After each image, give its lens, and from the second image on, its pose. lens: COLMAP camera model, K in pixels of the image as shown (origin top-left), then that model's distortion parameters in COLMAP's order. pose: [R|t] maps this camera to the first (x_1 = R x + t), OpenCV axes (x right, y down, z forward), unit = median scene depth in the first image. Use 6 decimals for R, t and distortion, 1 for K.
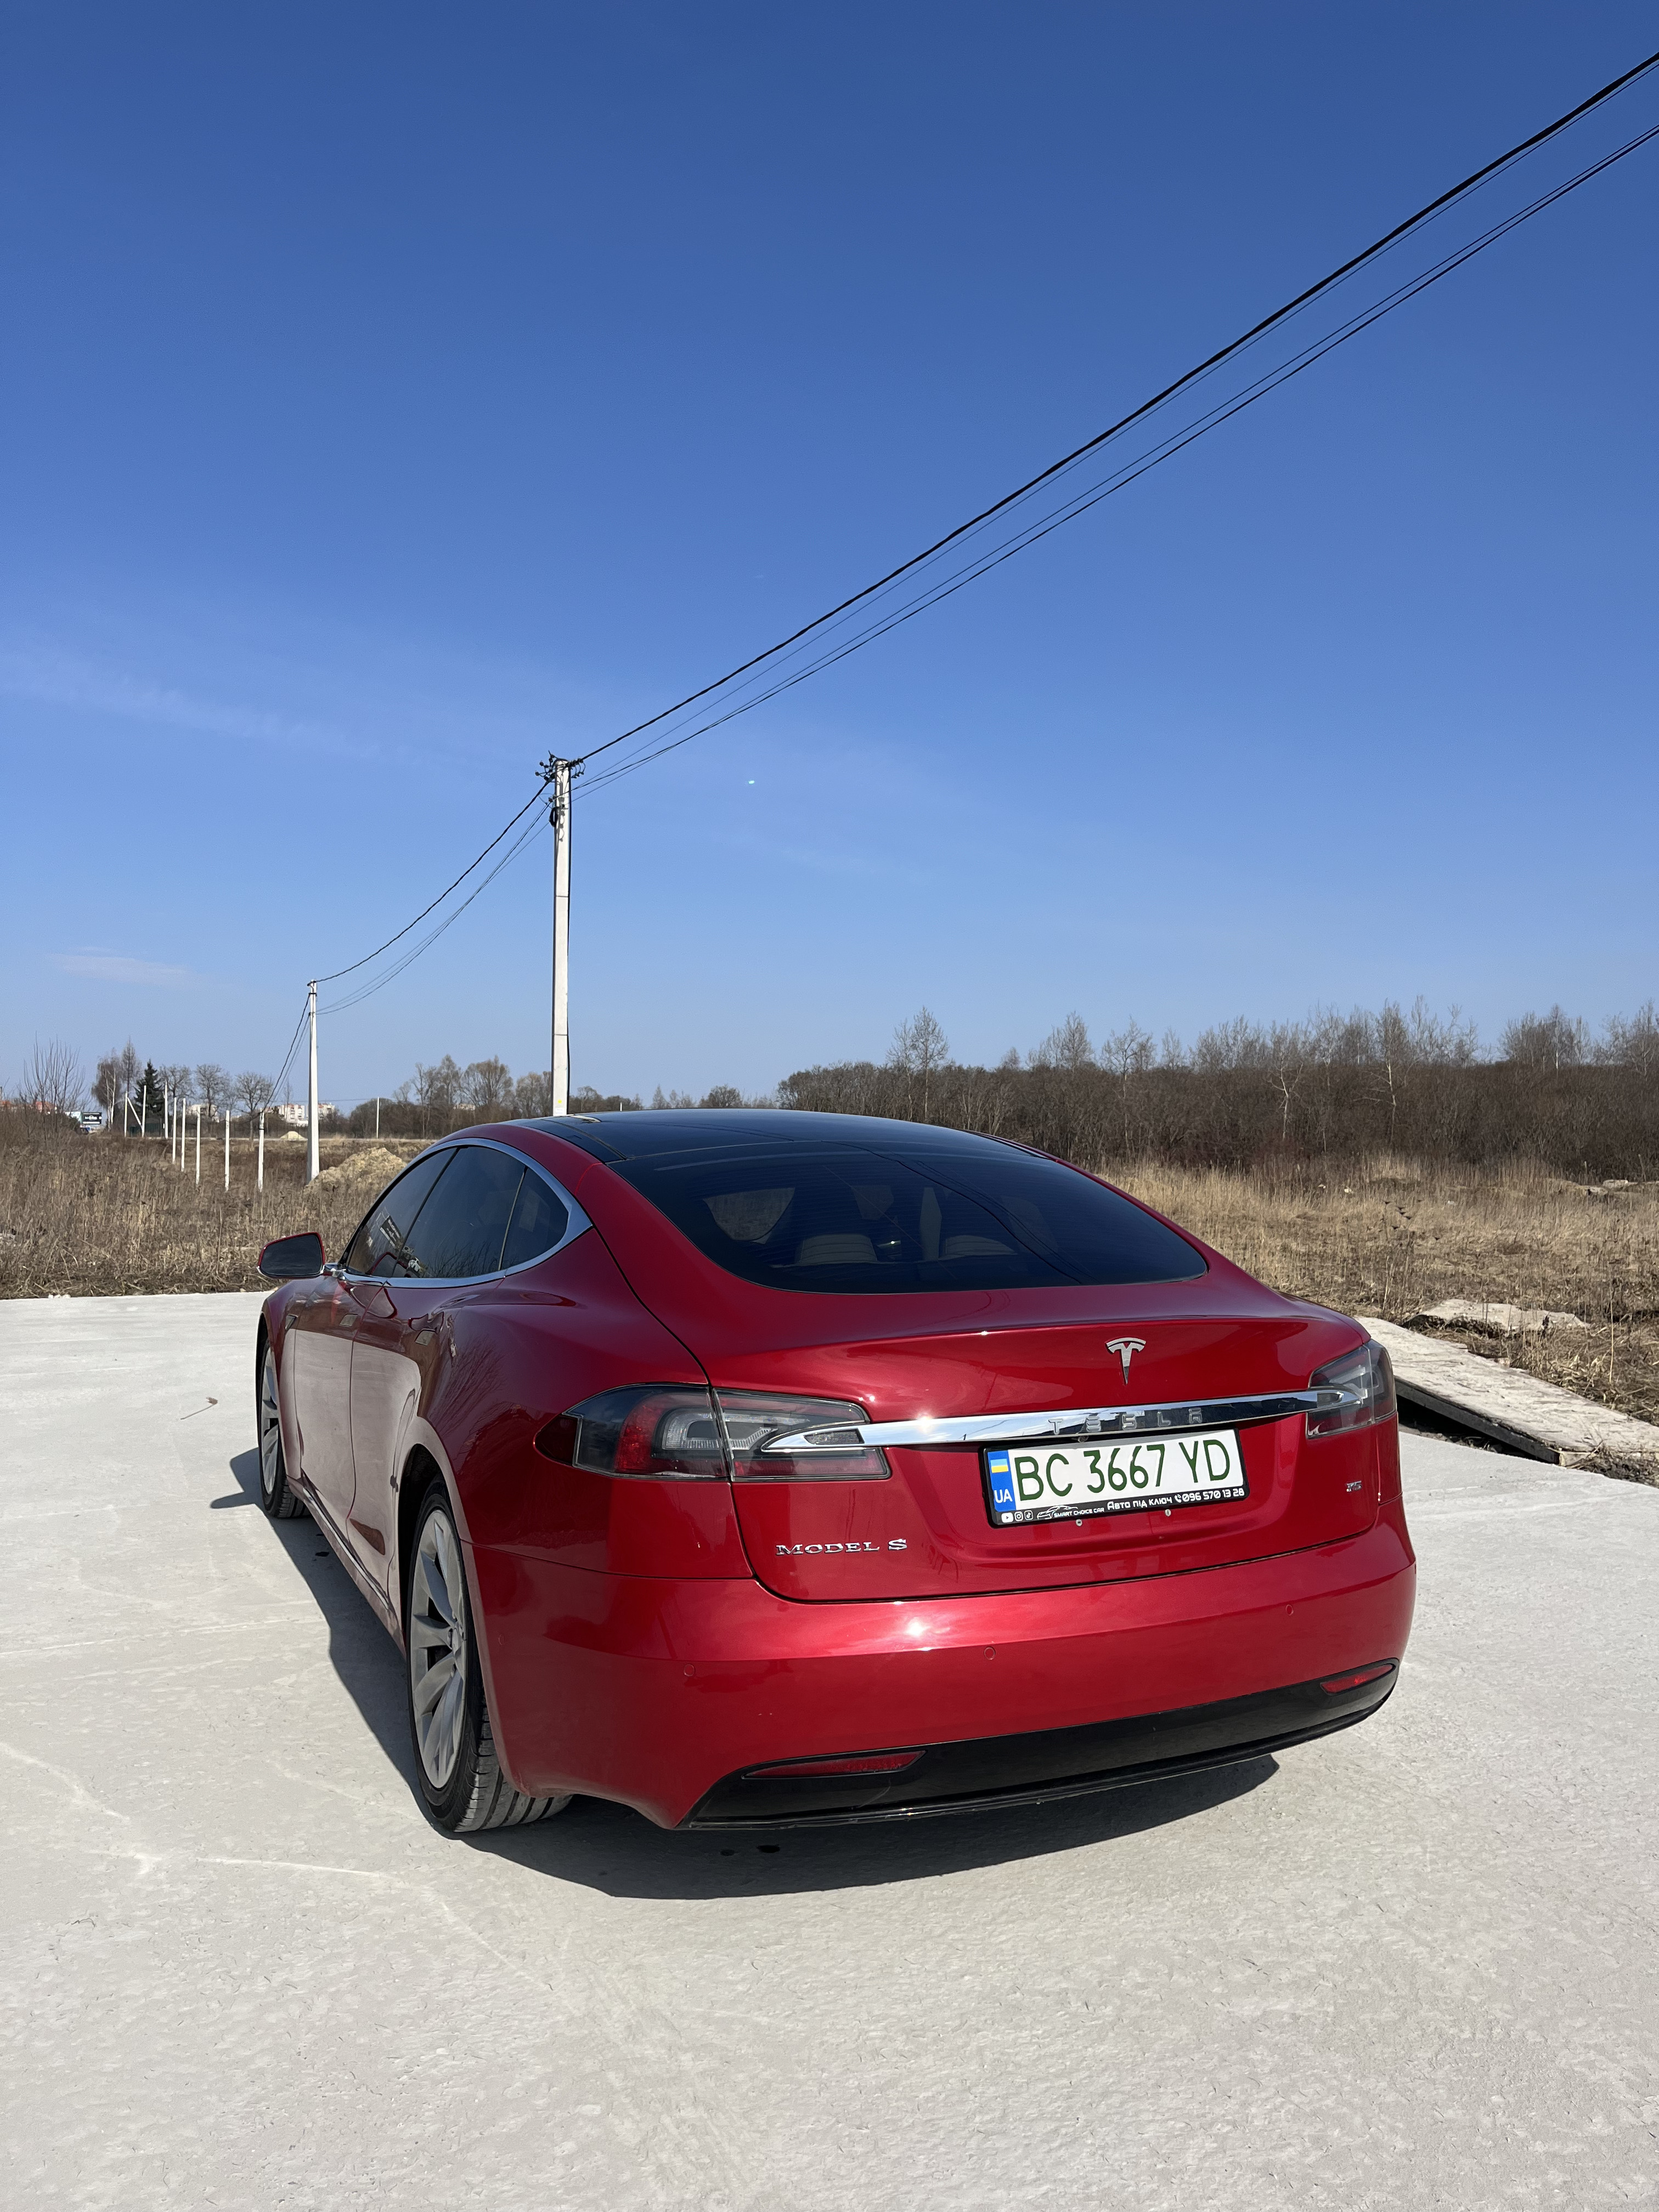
lens RADIAL K [[1674.1, 0, 839.1], [0, 1674.1, 1112.1], [0, 0, 1]] dist [0.074542, -0.105055]
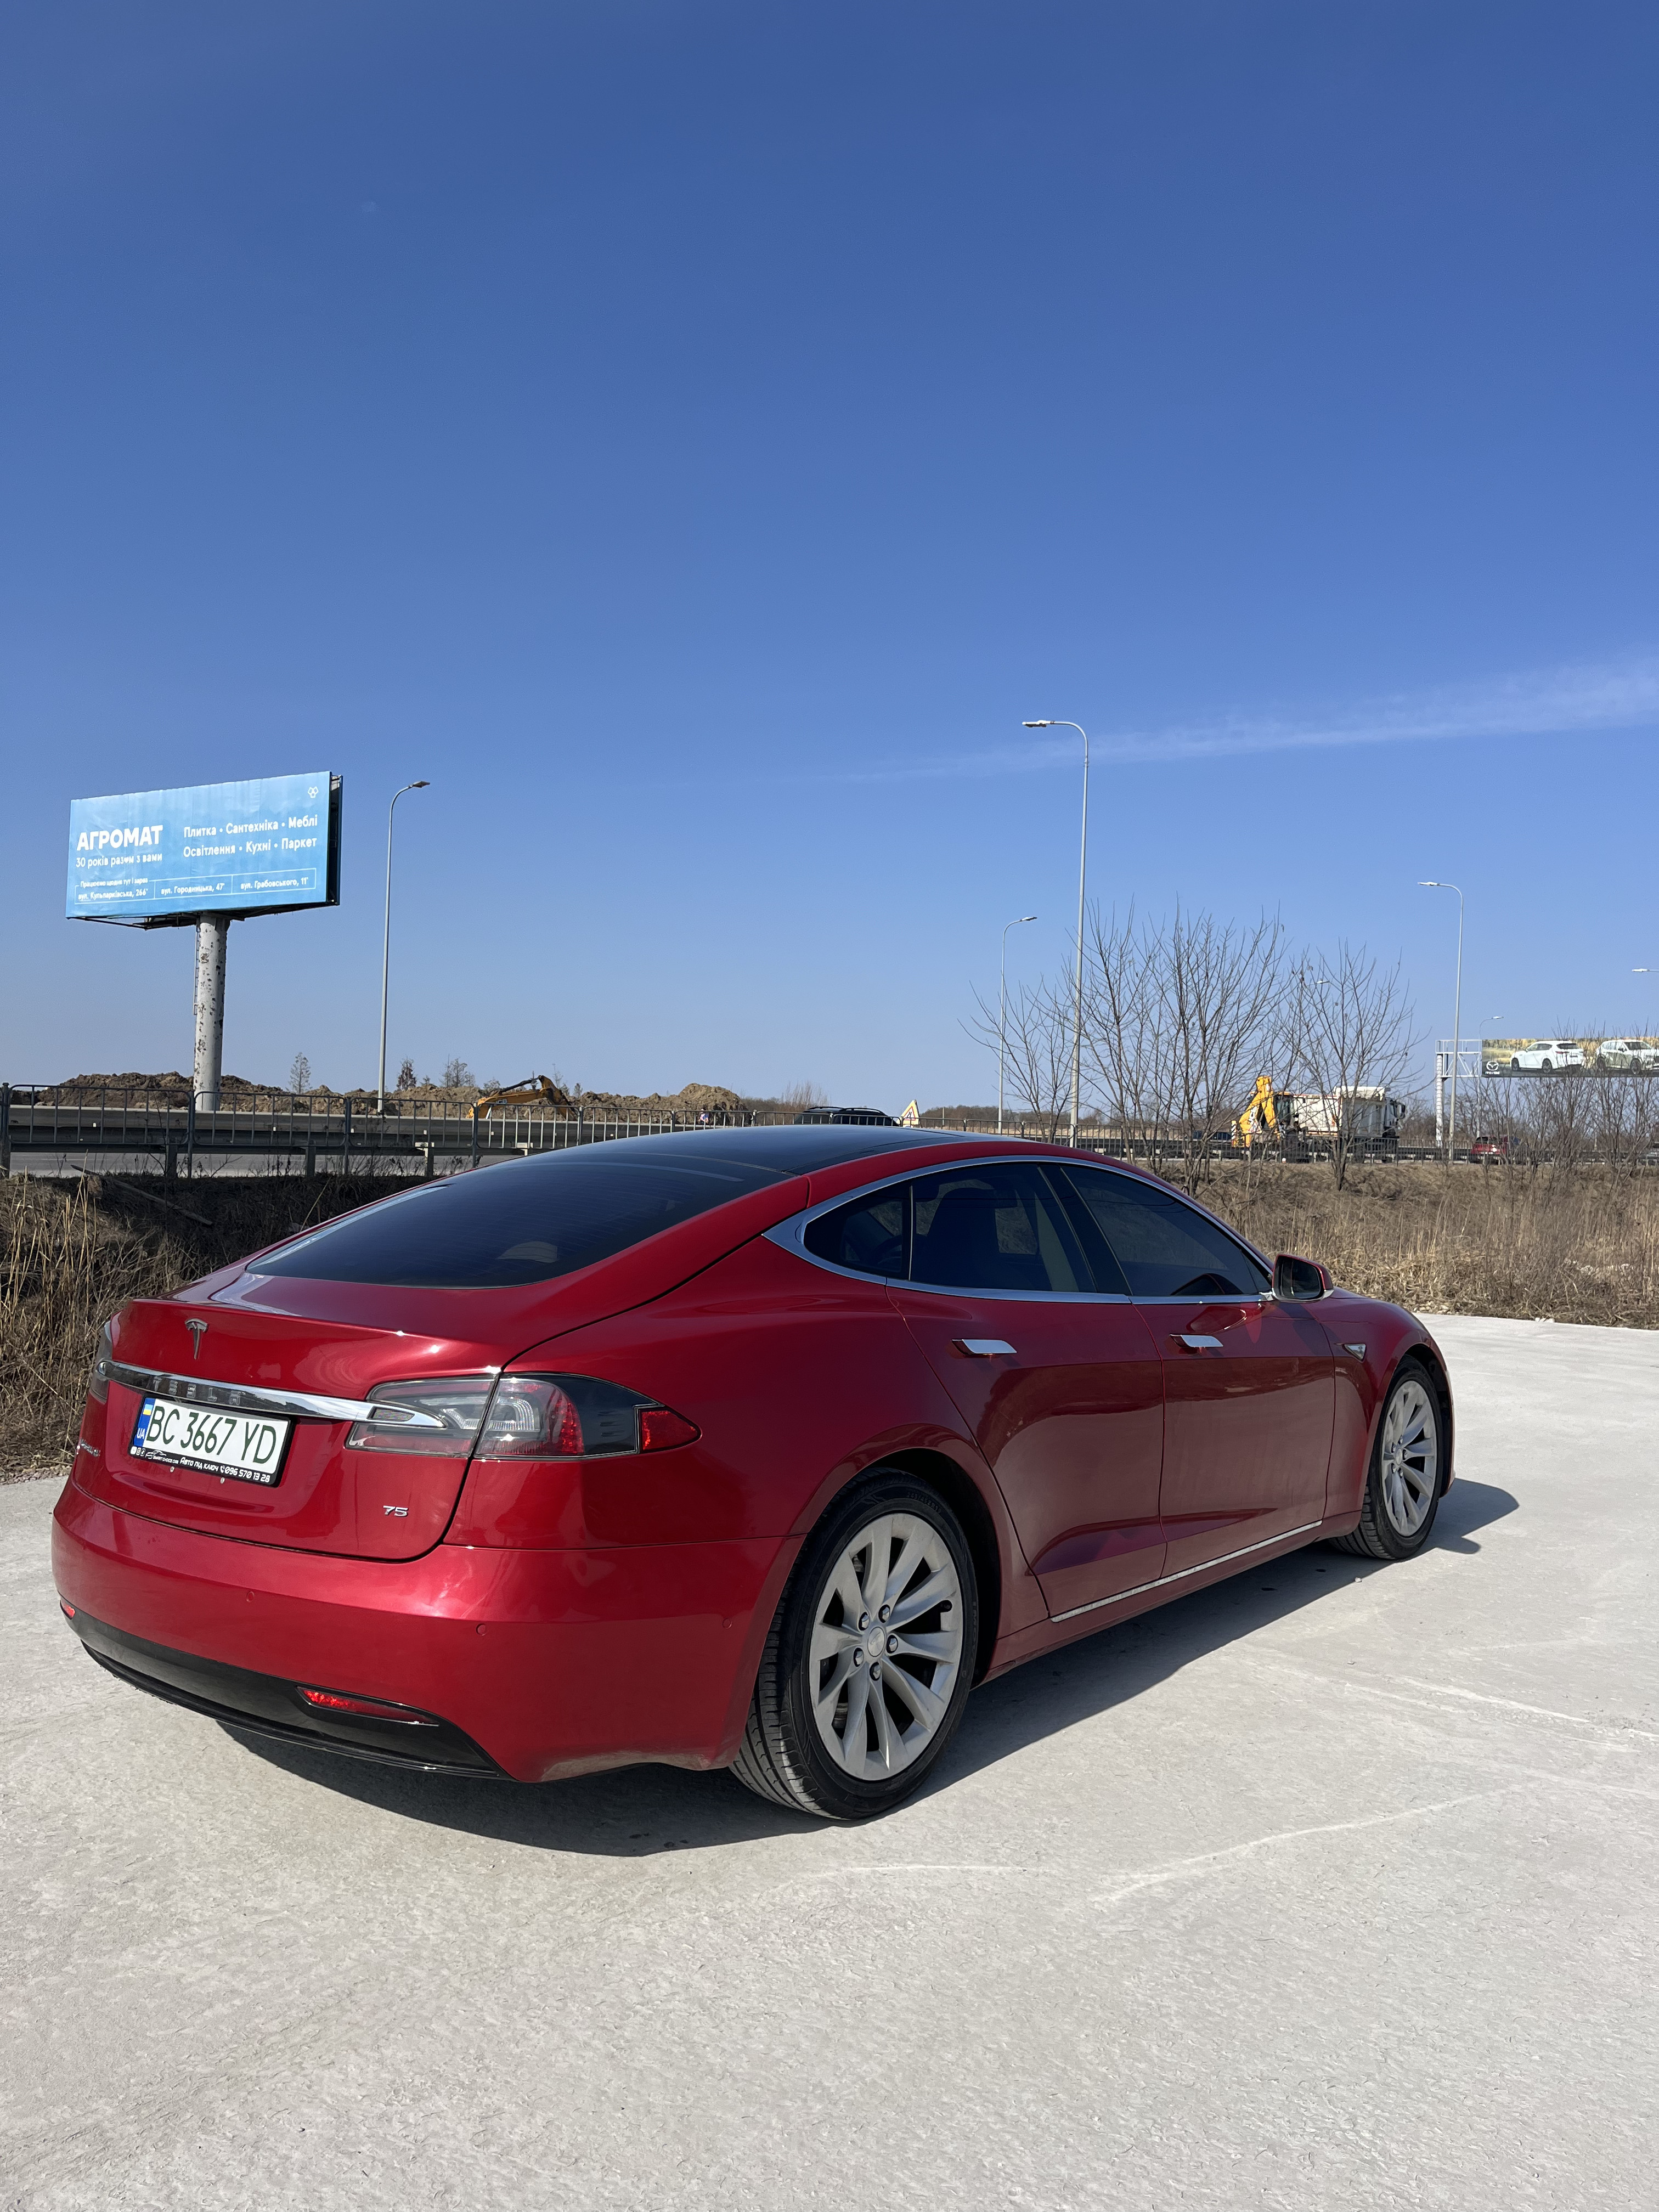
lens RADIAL K [[1674.1, 0, 839.1], [0, 1674.1, 1112.1], [0, 0, 1]] dist [0.074542, -0.105055]
pose [[0.437819, -0.019358, -0.898855, 1.357763], [0.002034, 0.999787, -0.020541, 0.017933], [0.899061, 0.007165, 0.437765, 0.860475]]
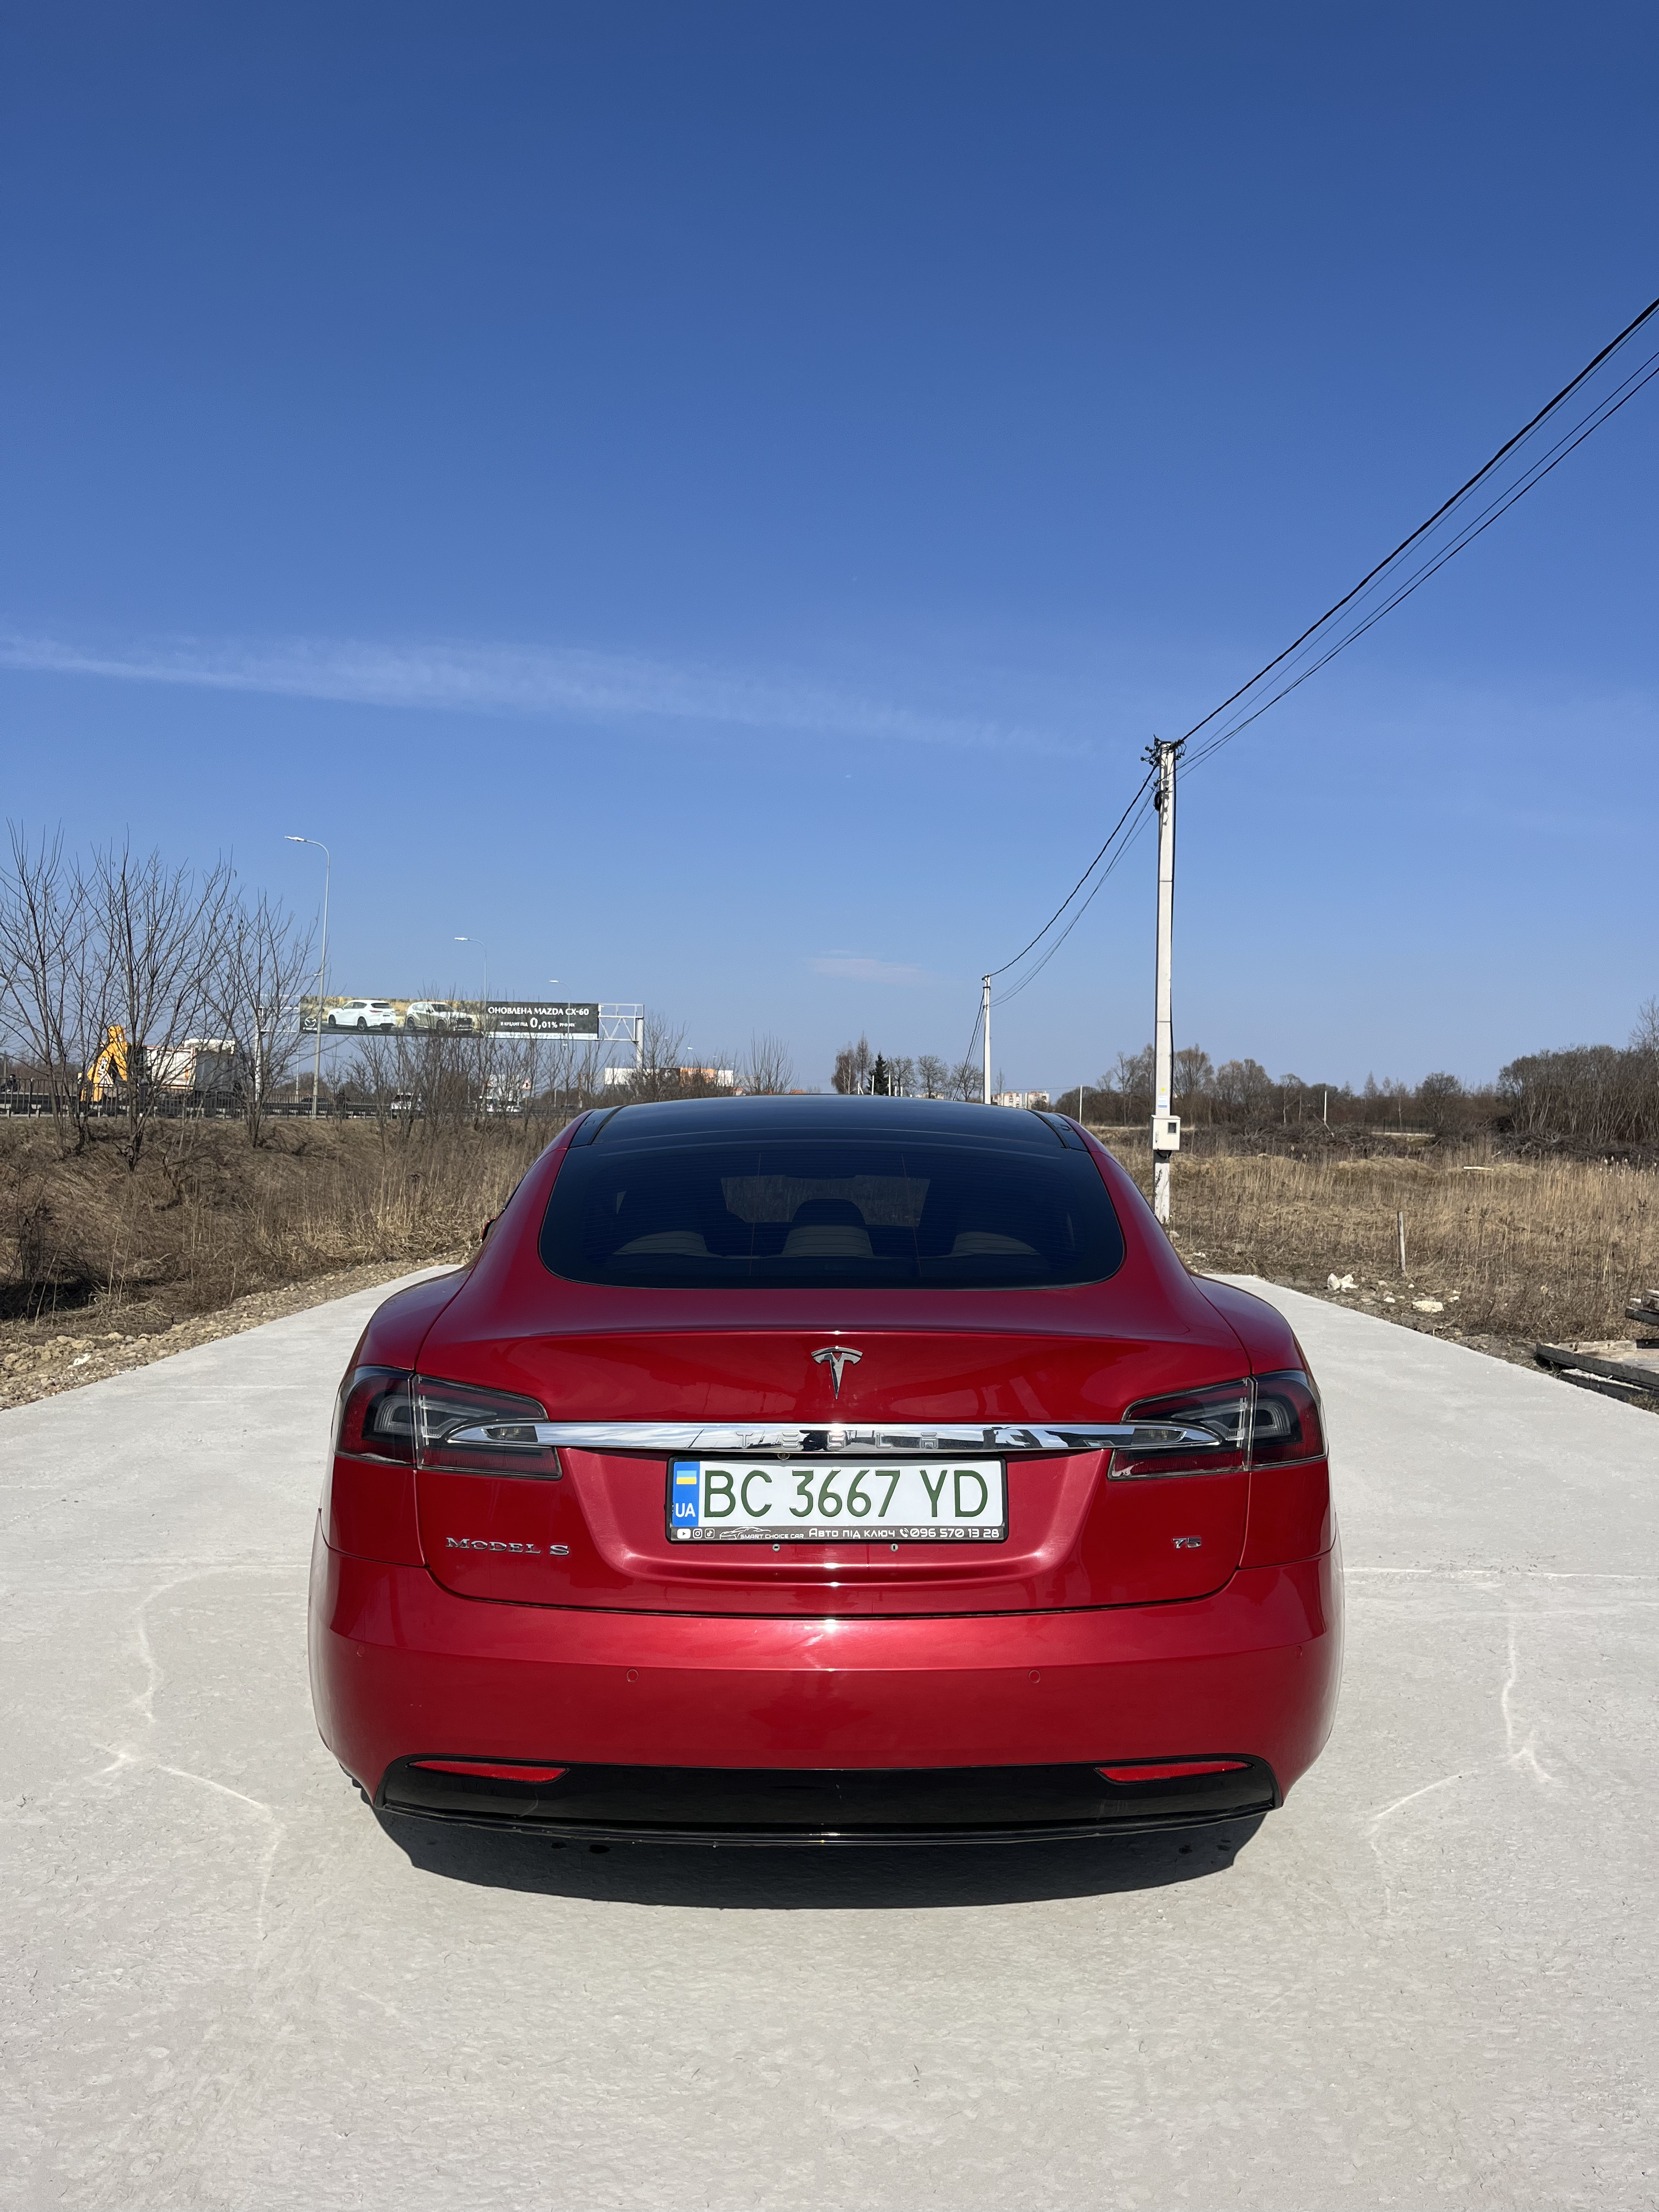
lens RADIAL K [[1674.1, 0, 839.1], [0, 1674.1, 1112.1], [0, 0, 1]] dist [0.074542, -0.105055]
pose [[0.913664, 0.004350, -0.406448, 0.519415], [-0.001501, 0.999972, 0.007329, 0.001294], [0.406468, -0.006086, 0.913645, 0.175236]]
